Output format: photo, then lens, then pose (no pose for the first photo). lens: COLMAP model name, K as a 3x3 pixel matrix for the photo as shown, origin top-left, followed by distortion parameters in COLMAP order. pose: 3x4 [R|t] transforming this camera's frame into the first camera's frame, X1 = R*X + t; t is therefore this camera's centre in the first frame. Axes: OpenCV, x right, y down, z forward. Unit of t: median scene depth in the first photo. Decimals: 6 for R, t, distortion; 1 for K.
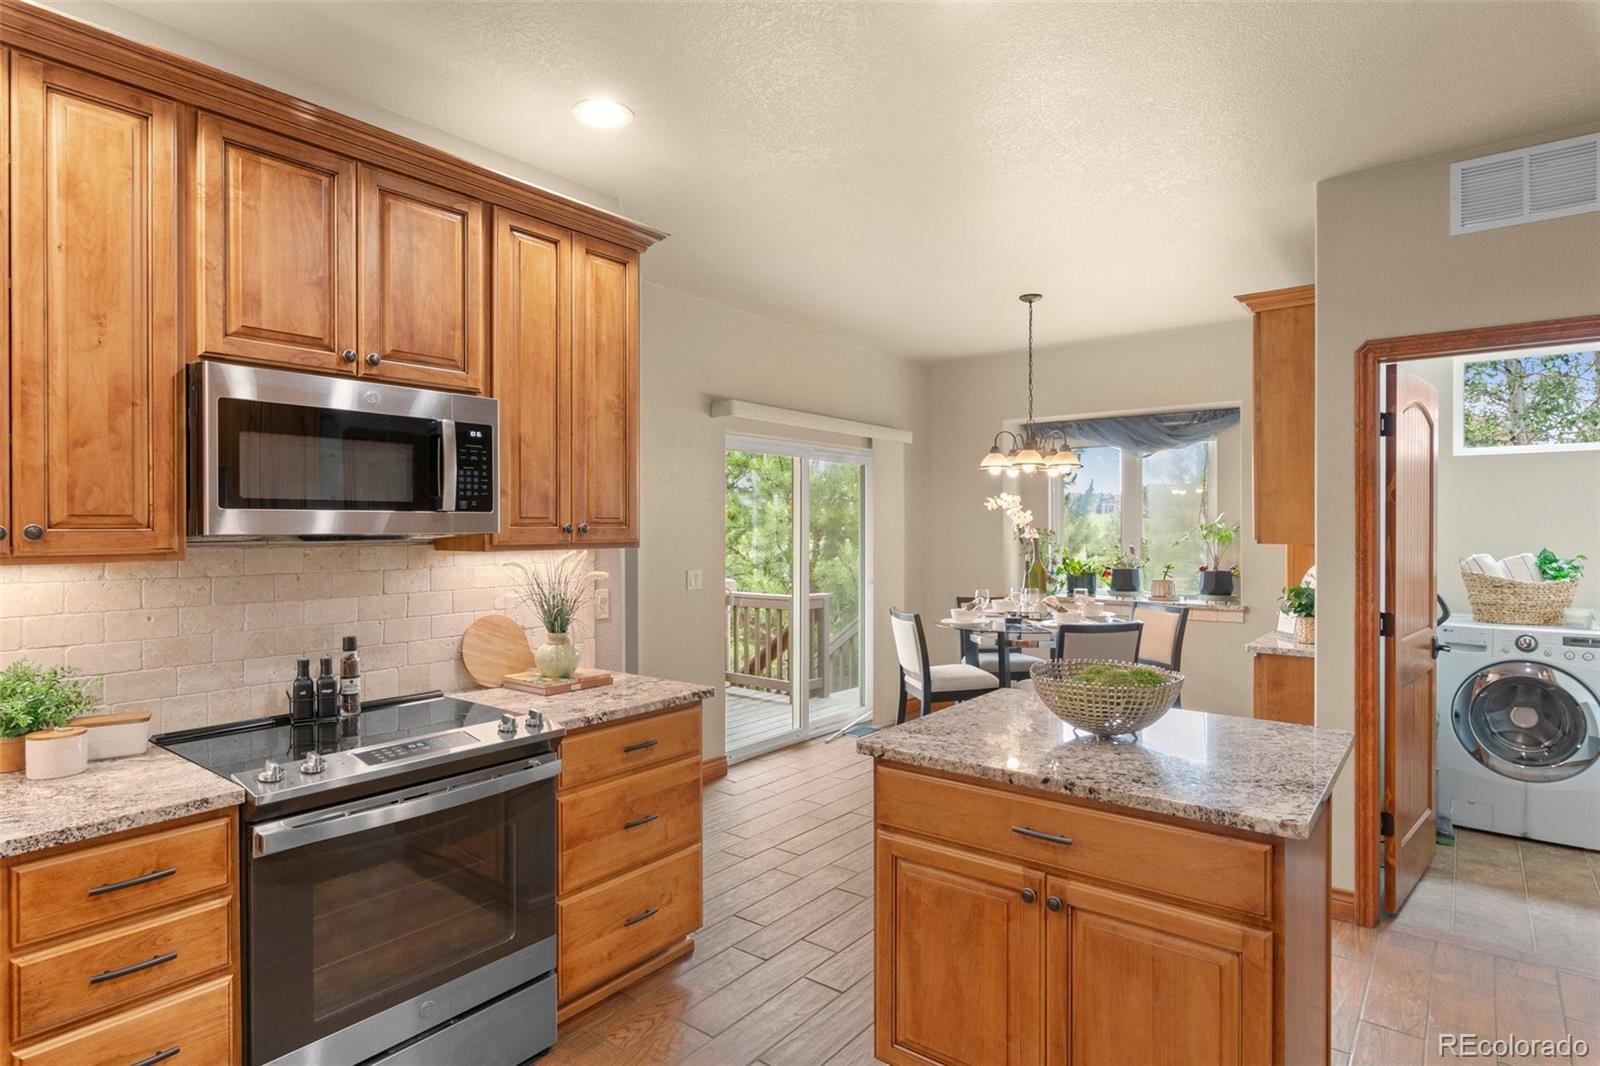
lens RADIAL K [[821.2, 0, 813.1], [0, 821.2, 532.0], [0, 0, 1]] dist [-0.001101, -0.000859]
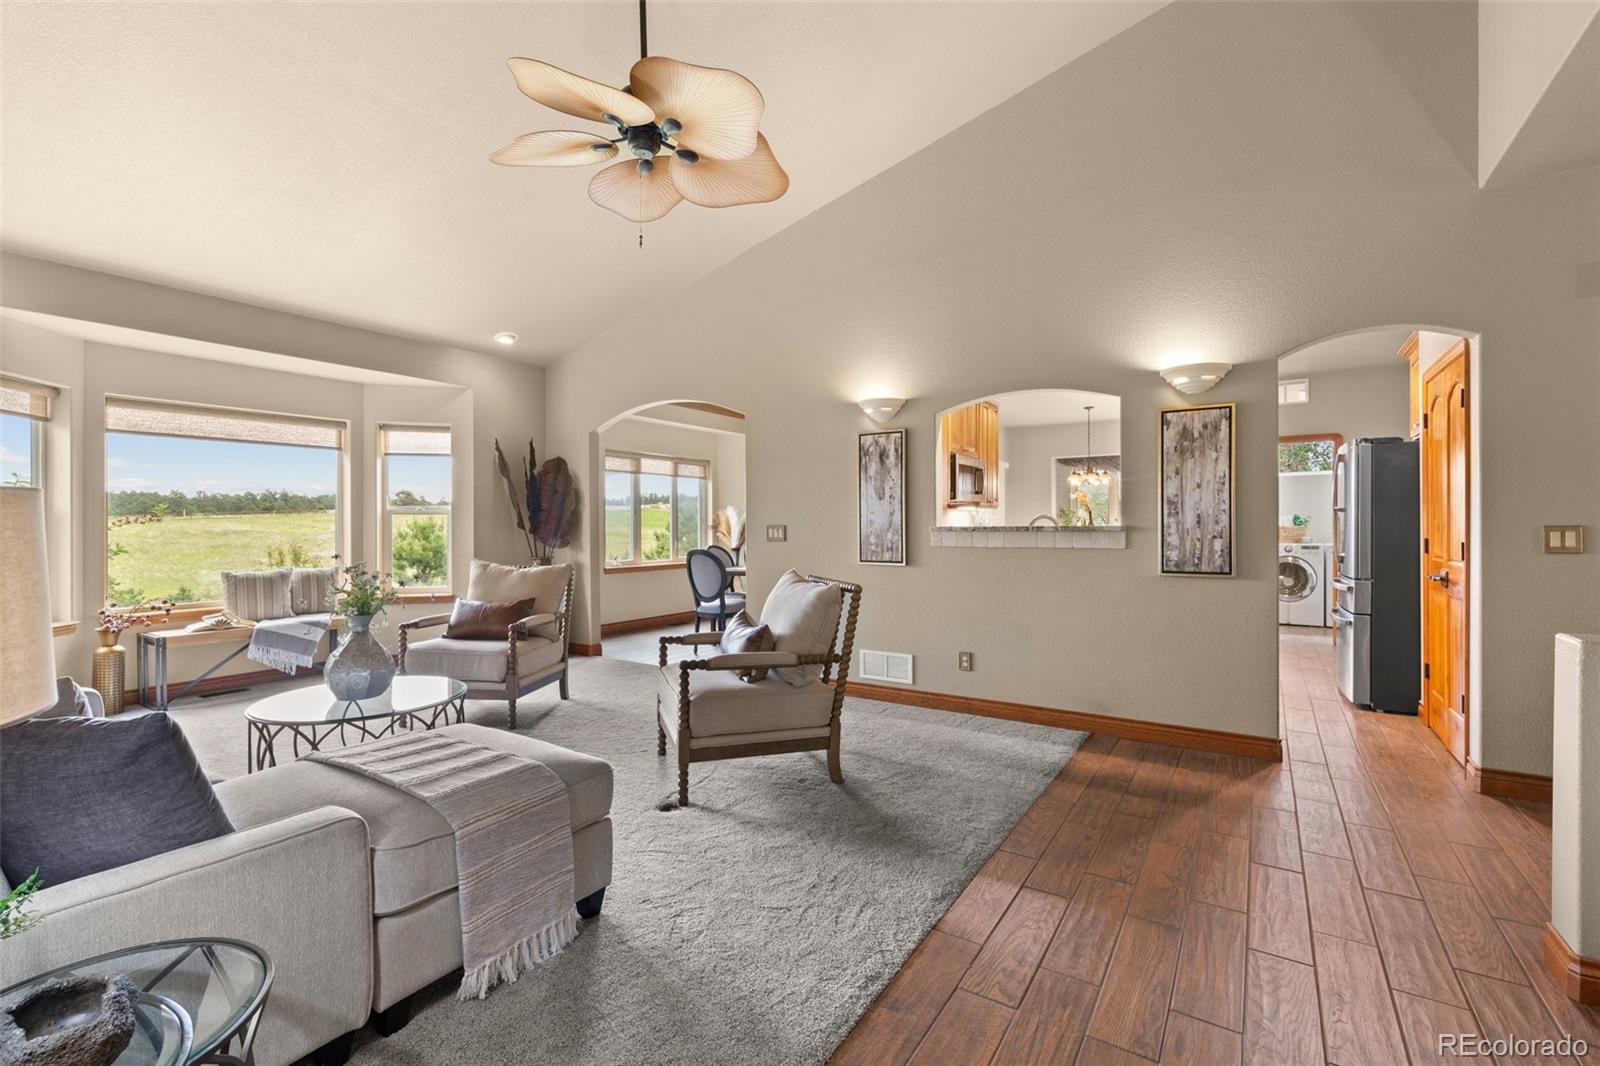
lens RADIAL K [[697.4, 0, 809.7], [0, 697.4, 523.4], [0, 0, 1]] dist [-0.000978, -0.000866]
pose [[0.995468, 0.000404, 0.095092, -0.846559], [0.000360, 0.999968, -0.008023, 0.066773], [-0.095092, 0.008021, 0.995436, -1.047415]]
